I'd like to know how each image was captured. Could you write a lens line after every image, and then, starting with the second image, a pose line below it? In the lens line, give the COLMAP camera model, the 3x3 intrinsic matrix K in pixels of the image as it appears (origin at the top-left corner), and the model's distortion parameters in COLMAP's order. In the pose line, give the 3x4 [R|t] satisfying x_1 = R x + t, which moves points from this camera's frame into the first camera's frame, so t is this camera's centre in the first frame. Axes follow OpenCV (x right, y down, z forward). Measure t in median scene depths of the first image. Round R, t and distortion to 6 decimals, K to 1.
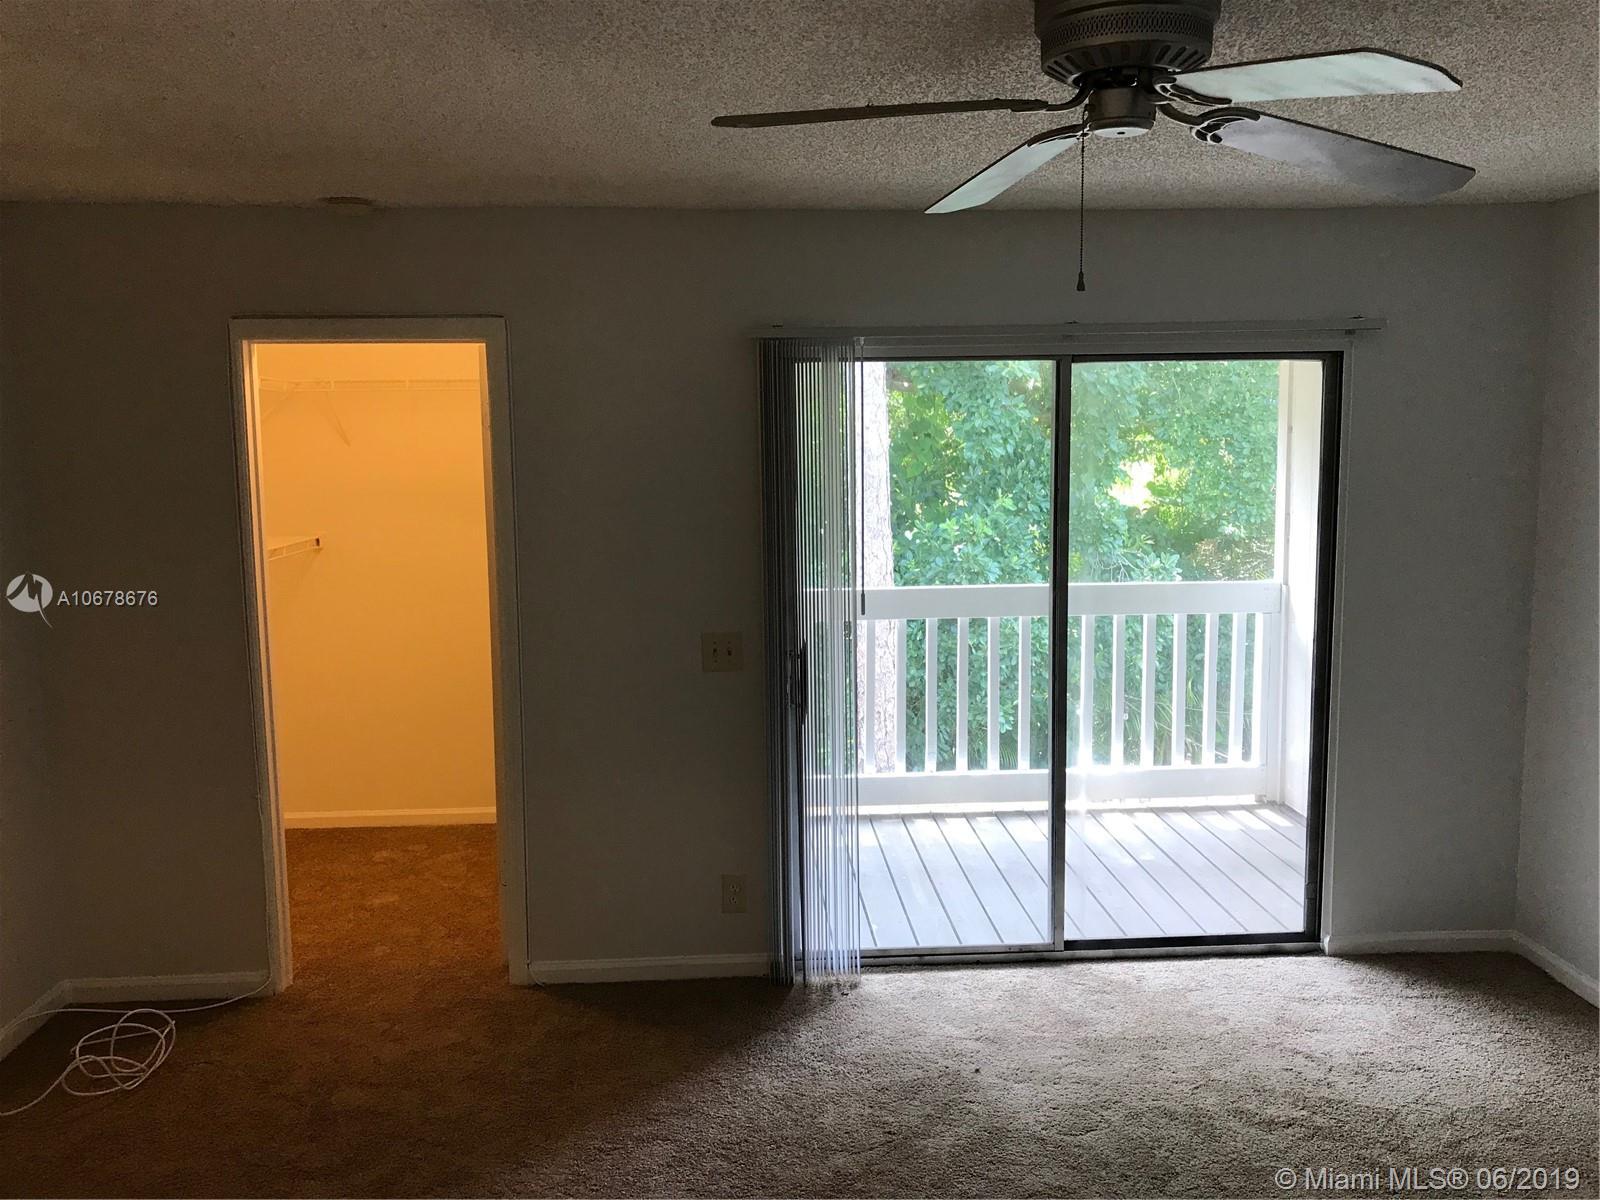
lens RADIAL K [[1326.1, 0, 787.4], [0, 1326.1, 599.0], [0, 0, 1]] dist [0.013173, -0.009684]
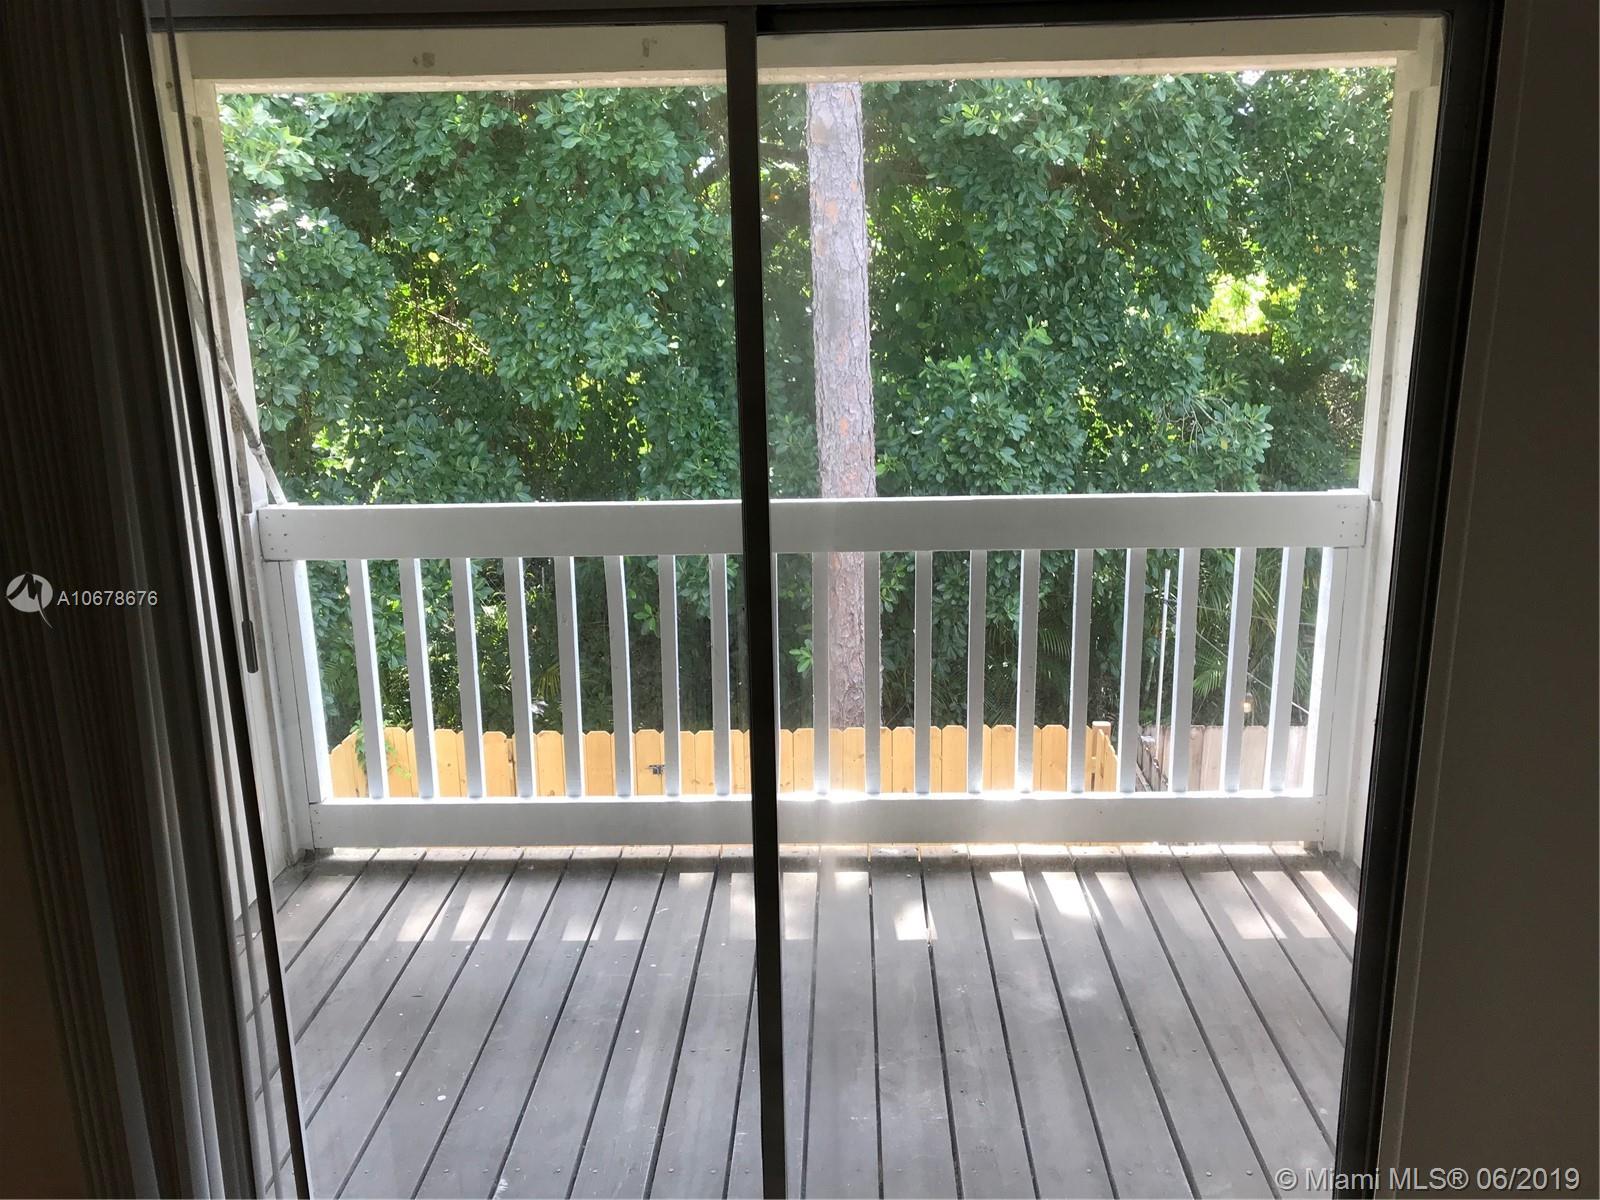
lens RADIAL K [[1326.1, 0, 815.4], [0, 1326.1, 604.1], [0, 0, 1]] dist [0.013173, -0.009684]
pose [[0.997085, 0.014870, -0.074833, 0.095389], [-0.004299, 0.990215, 0.139485, -0.025285], [0.076174, -0.138756, 0.987393, 0.218232]]
